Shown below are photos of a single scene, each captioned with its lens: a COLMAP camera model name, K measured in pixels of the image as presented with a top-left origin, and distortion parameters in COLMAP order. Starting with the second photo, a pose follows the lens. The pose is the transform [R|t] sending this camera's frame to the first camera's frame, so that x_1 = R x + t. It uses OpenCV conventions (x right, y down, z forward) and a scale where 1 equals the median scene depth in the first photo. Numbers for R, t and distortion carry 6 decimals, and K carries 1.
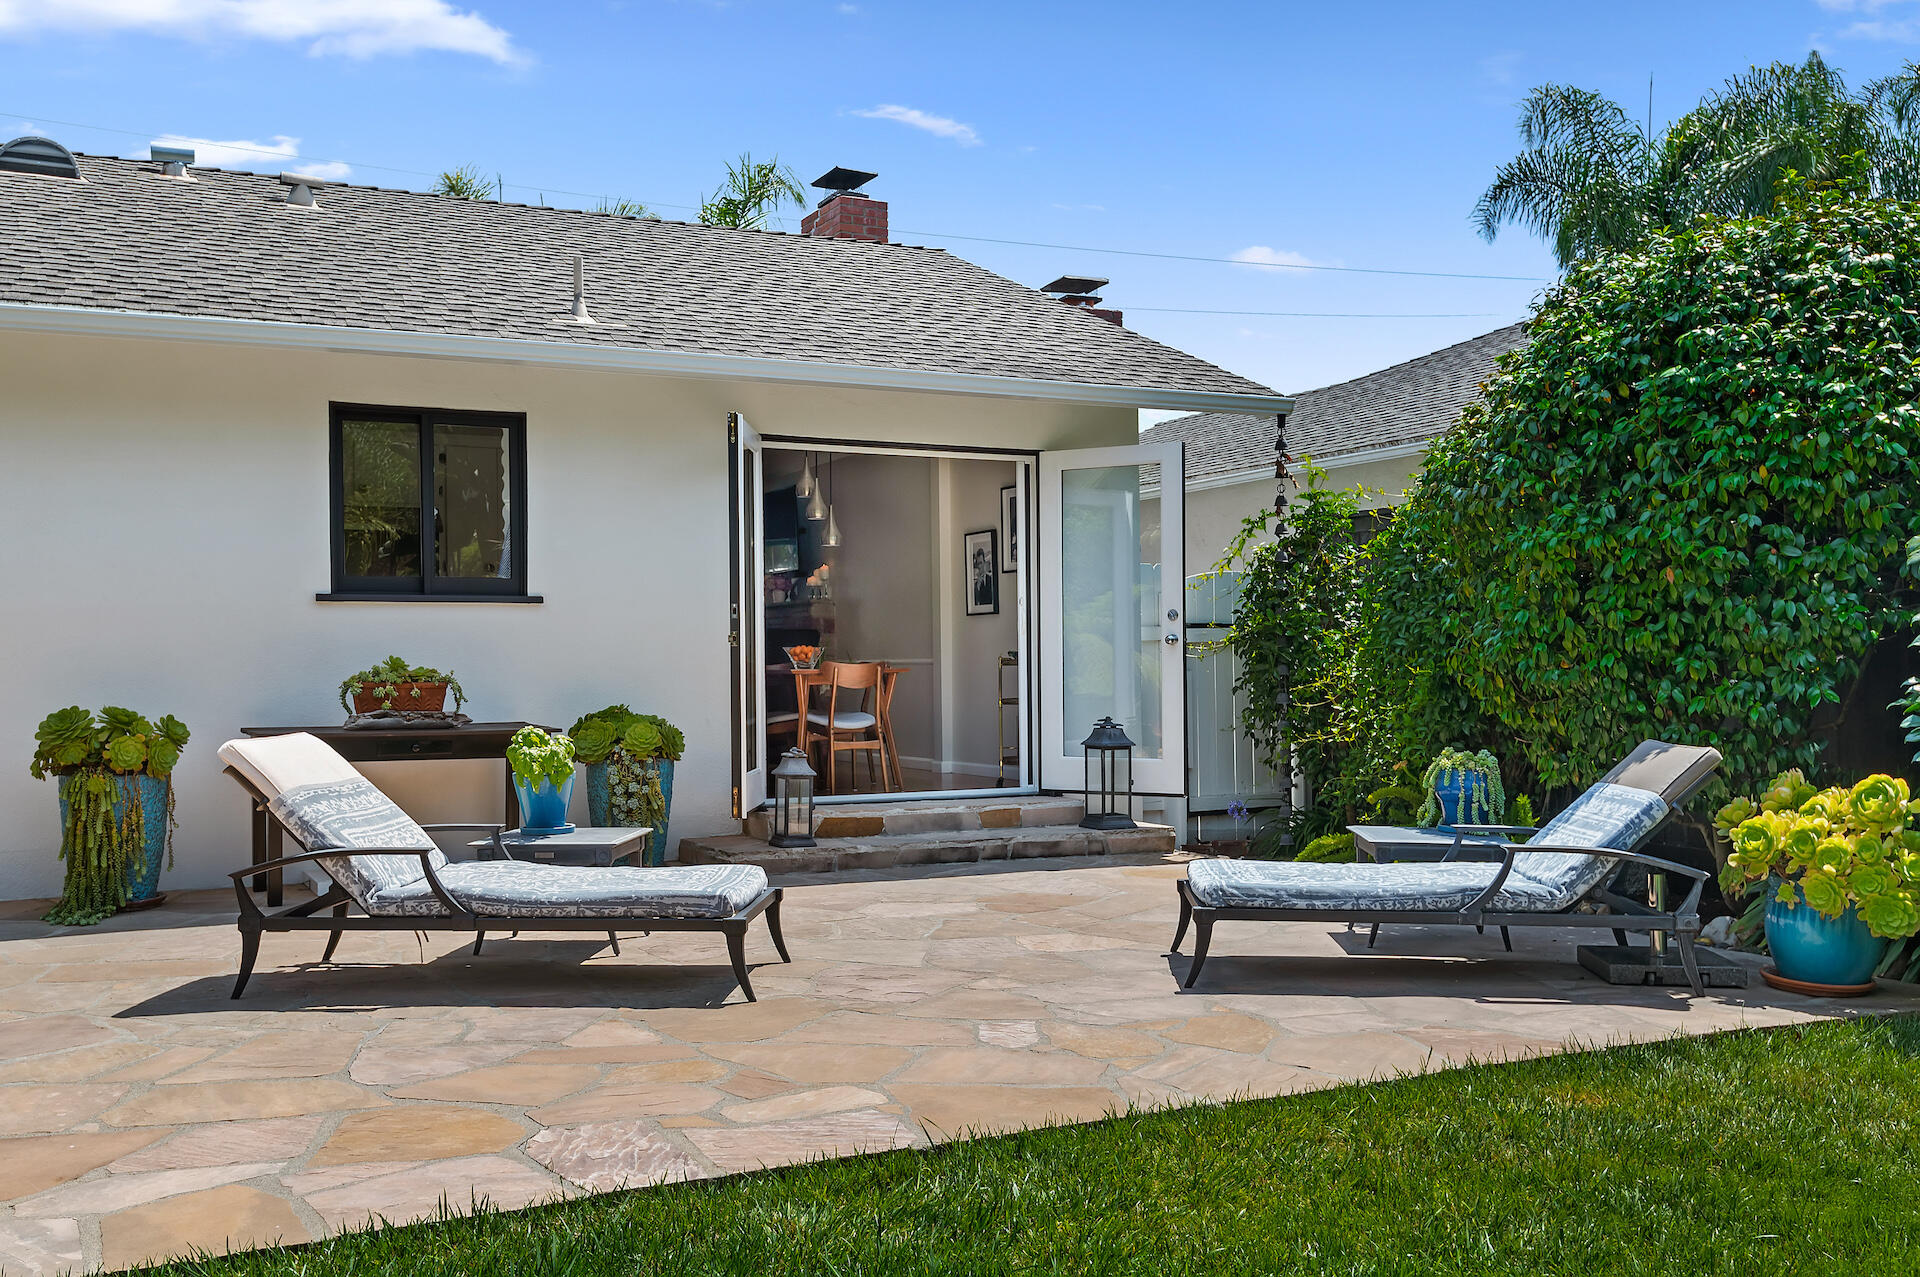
lens RADIAL K [[1803.0, 0, 964.9], [0, 1803.0, 671.1], [0, 0, 1]] dist [0.023985, 0.000000]
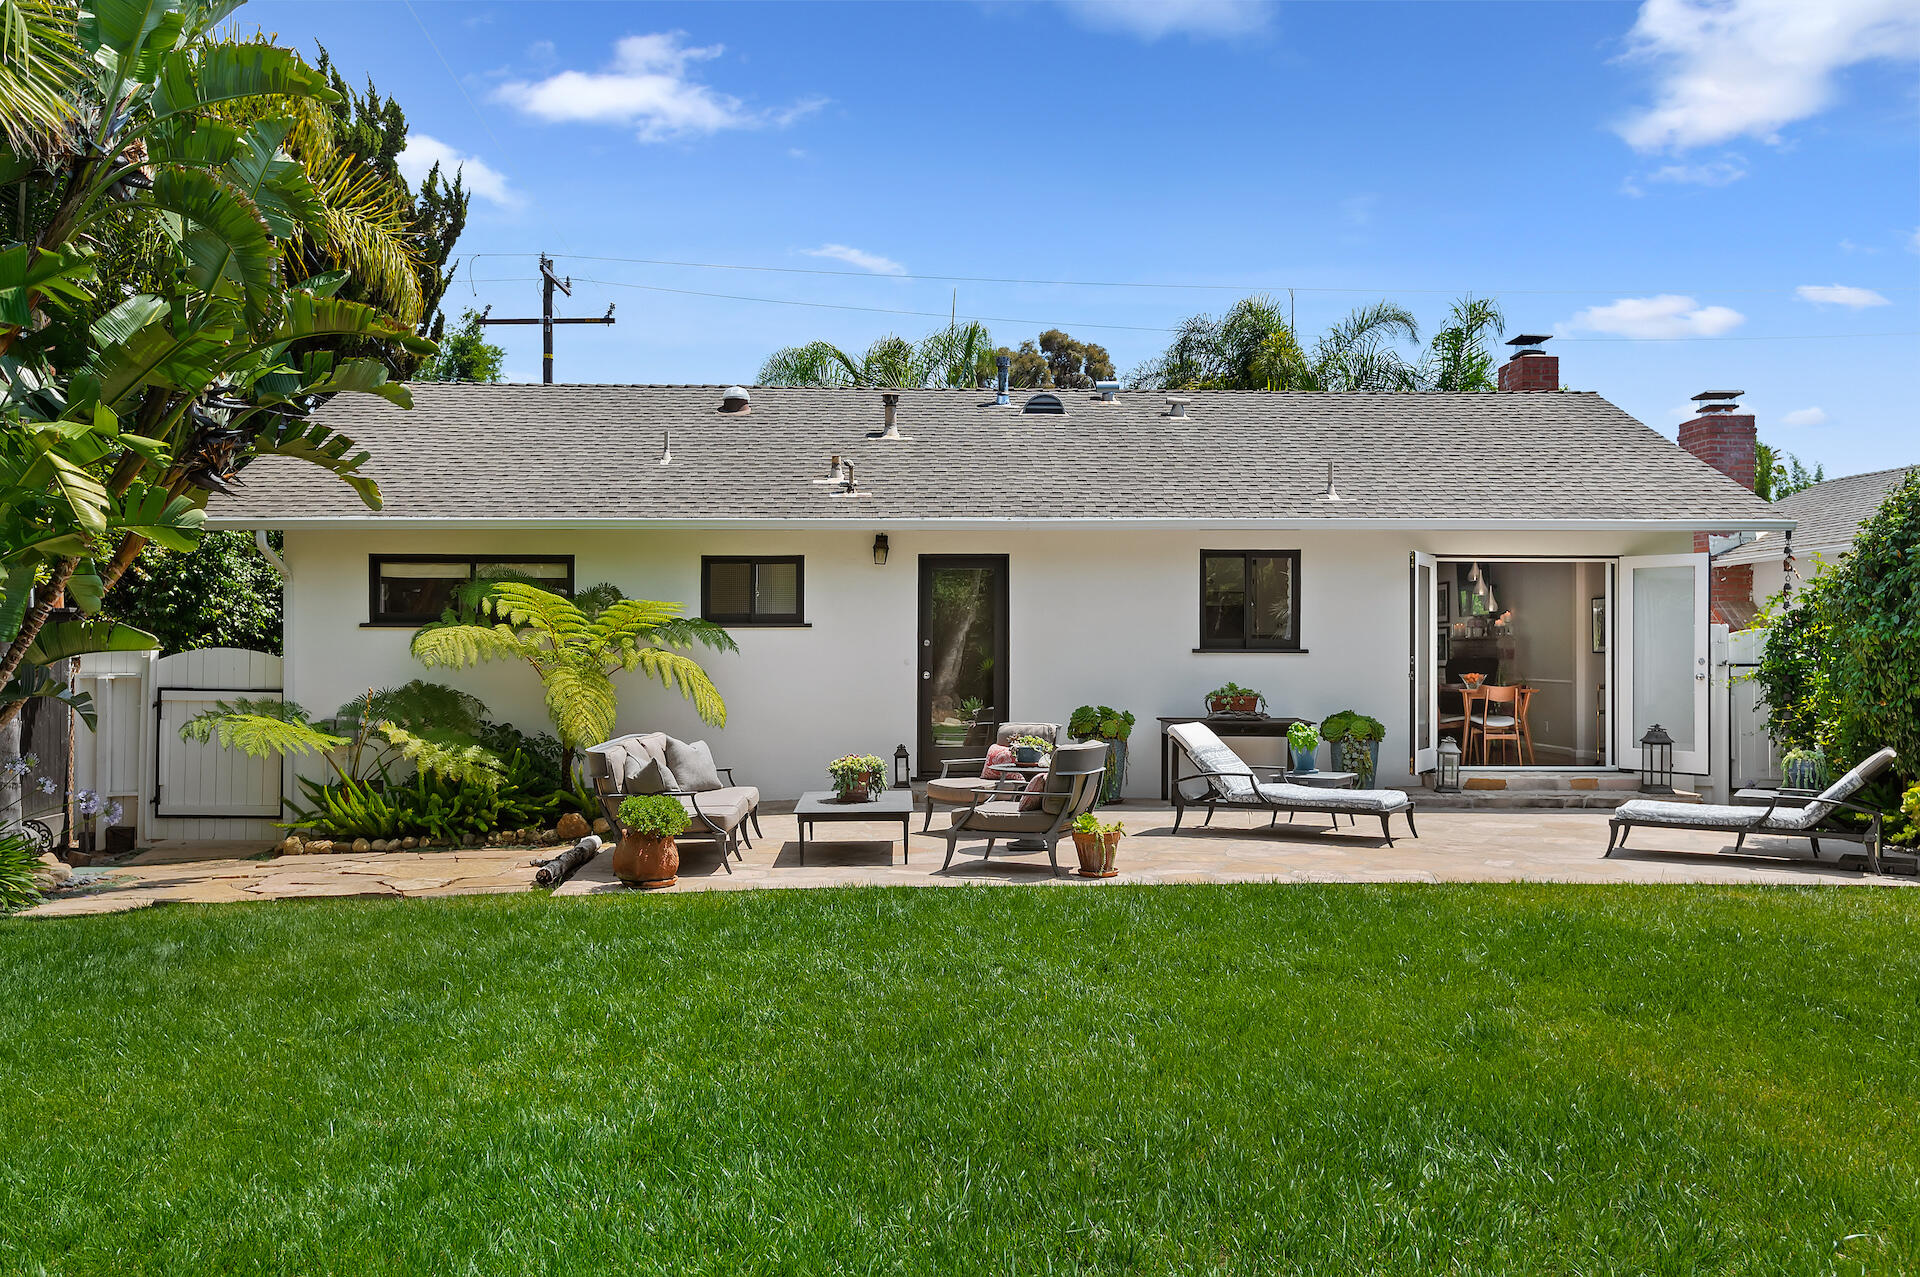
lens RADIAL K [[1803.0, 0, 967.7], [0, 1803.0, 641.4], [0, 0, 1]] dist [0.023985, 0.000000]
pose [[0.909694, 0.009856, -0.415163, 0.220242], [-0.013188, 0.999900, -0.005160, -0.037083], [0.415071, 0.010169, 0.909732, -0.841820]]
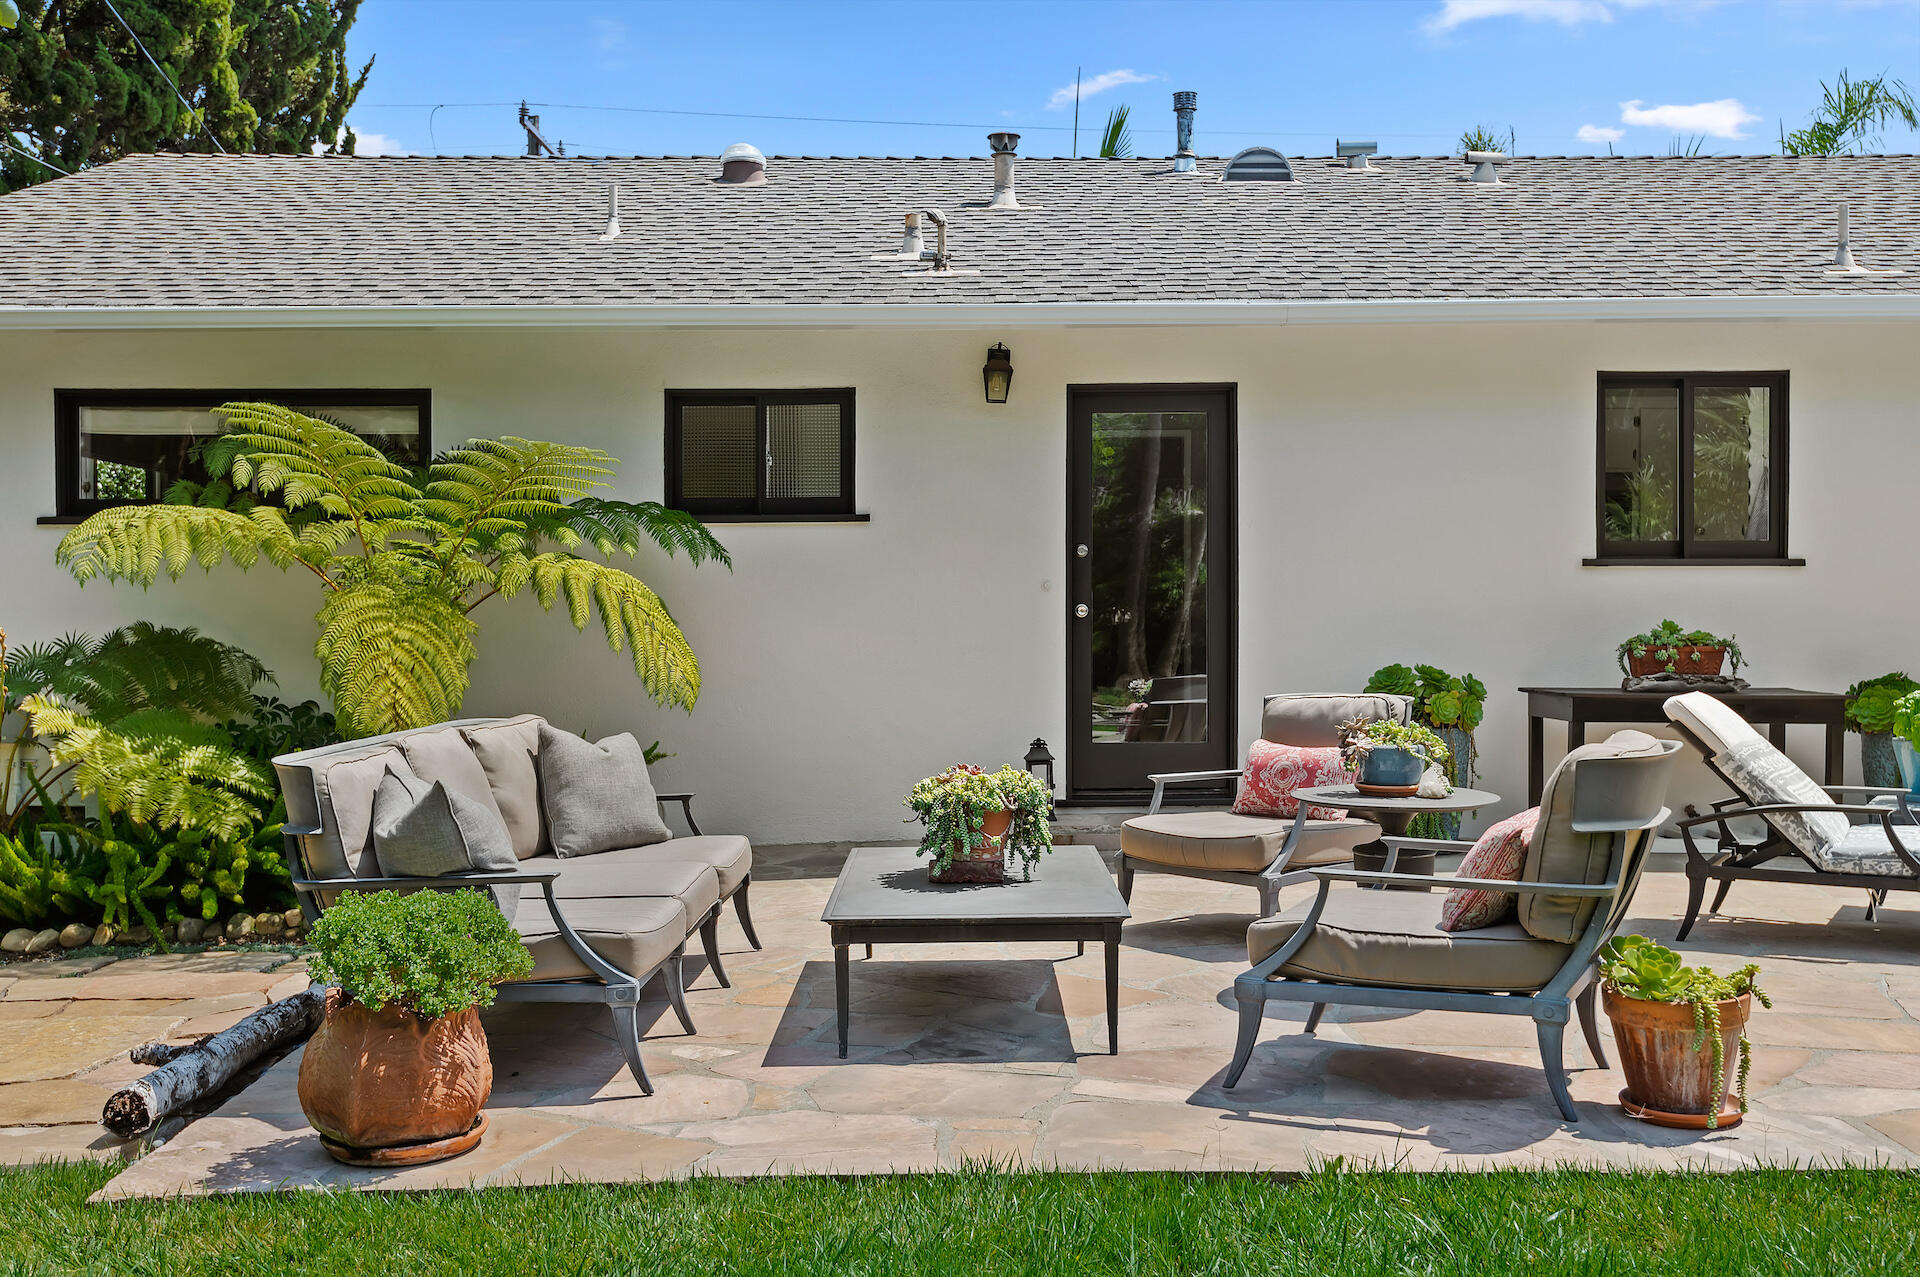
lens RADIAL K [[1865.3, 0, 955.9], [0, 1865.3, 656.4], [0, 0, 1]] dist [0.041121, 0.000000]
pose [[0.891283, 0.013072, -0.453259, -0.188497], [-0.009367, 0.999902, 0.010419, 0.004807], [0.453351, -0.005041, 0.891318, -0.112530]]
